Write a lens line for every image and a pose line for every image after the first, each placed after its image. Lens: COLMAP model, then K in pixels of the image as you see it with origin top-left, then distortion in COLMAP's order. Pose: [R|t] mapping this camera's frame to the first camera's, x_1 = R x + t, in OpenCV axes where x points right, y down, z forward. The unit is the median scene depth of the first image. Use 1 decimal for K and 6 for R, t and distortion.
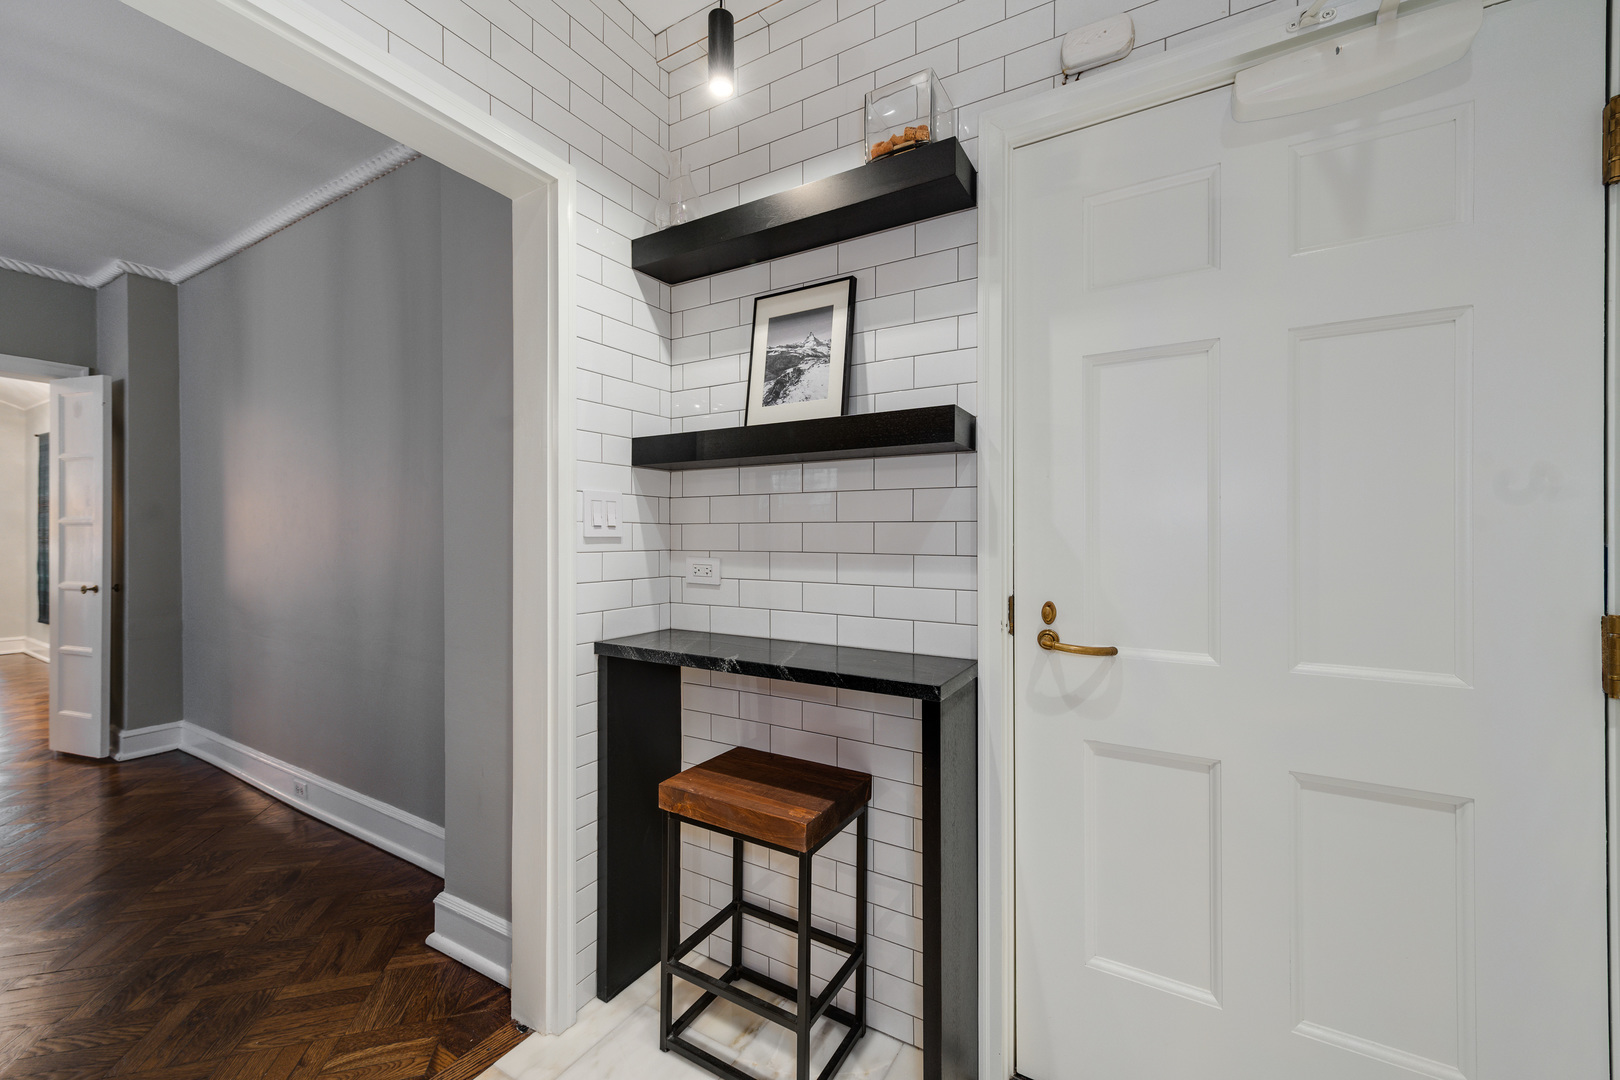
lens RADIAL K [[665.8, 0, 801.6], [0, 665.8, 530.7], [0, 0, 1]] dist [0.008777, -0.002417]
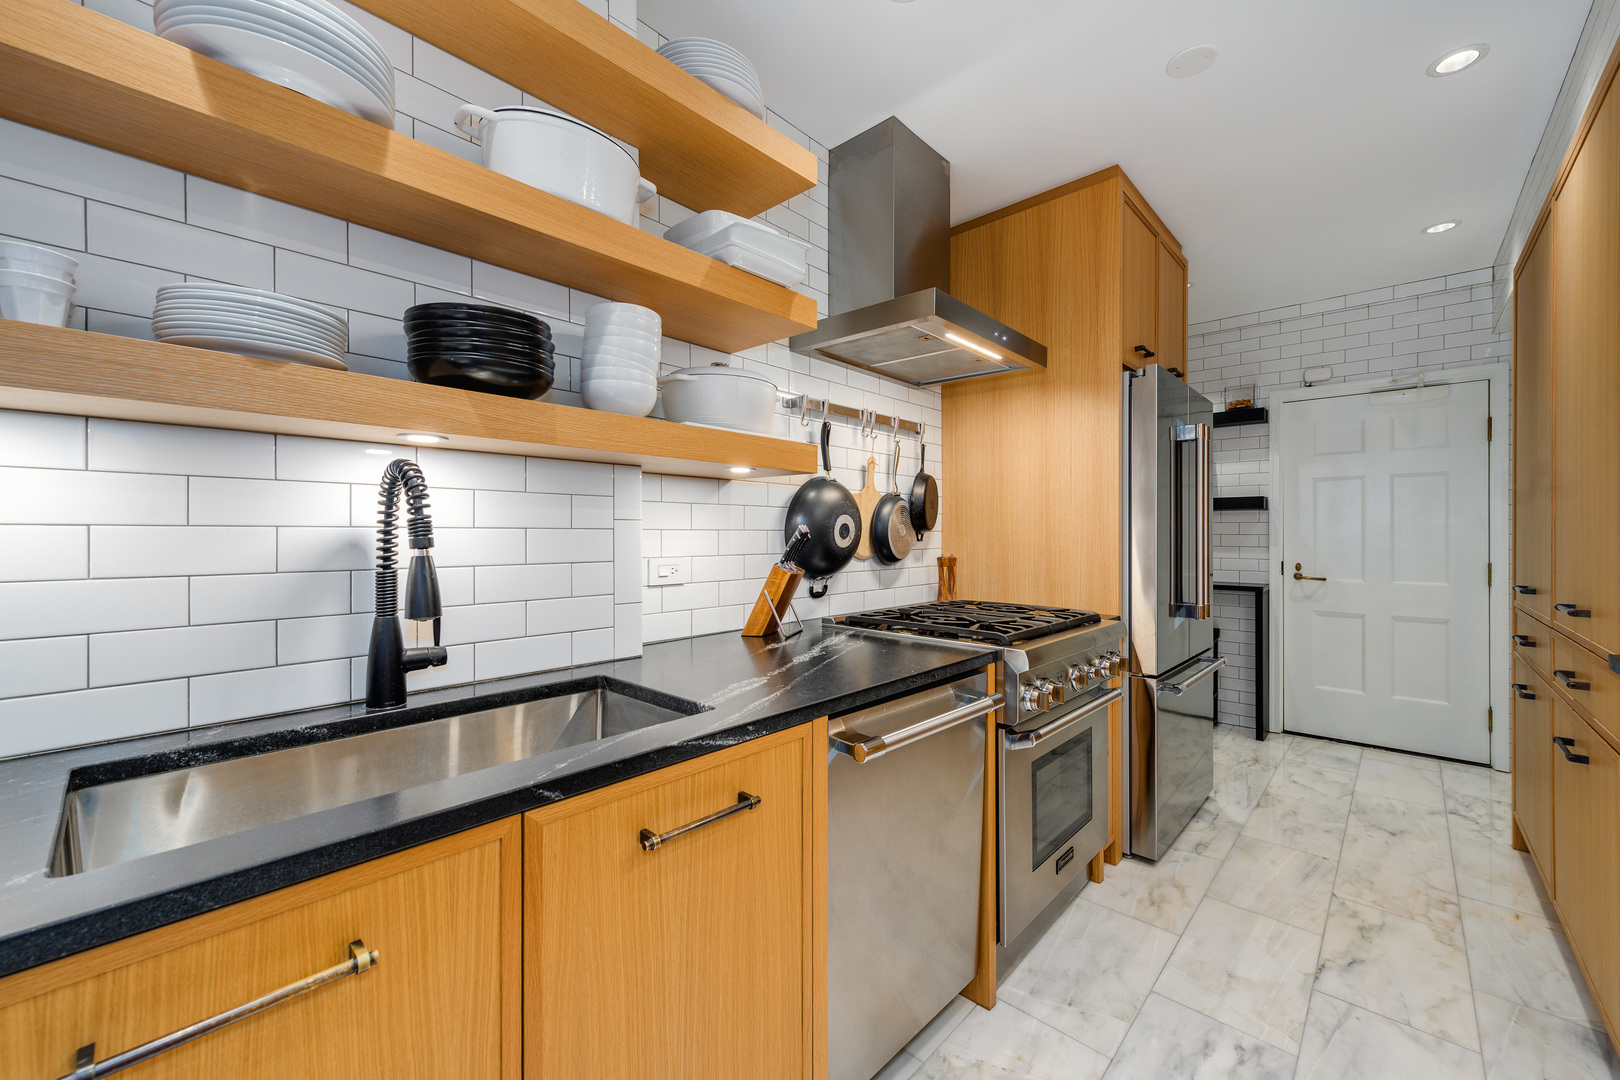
lens RADIAL K [[629.7, 0, 820.3], [0, 629.7, 539.0], [0, 0, 1]] dist [0.003151, 0.000274]
pose [[0.979219, -0.002056, -0.202794, -1.093439], [0.003427, 0.999974, 0.006408, -0.019650], [0.202775, -0.006970, 0.979200, -2.073783]]
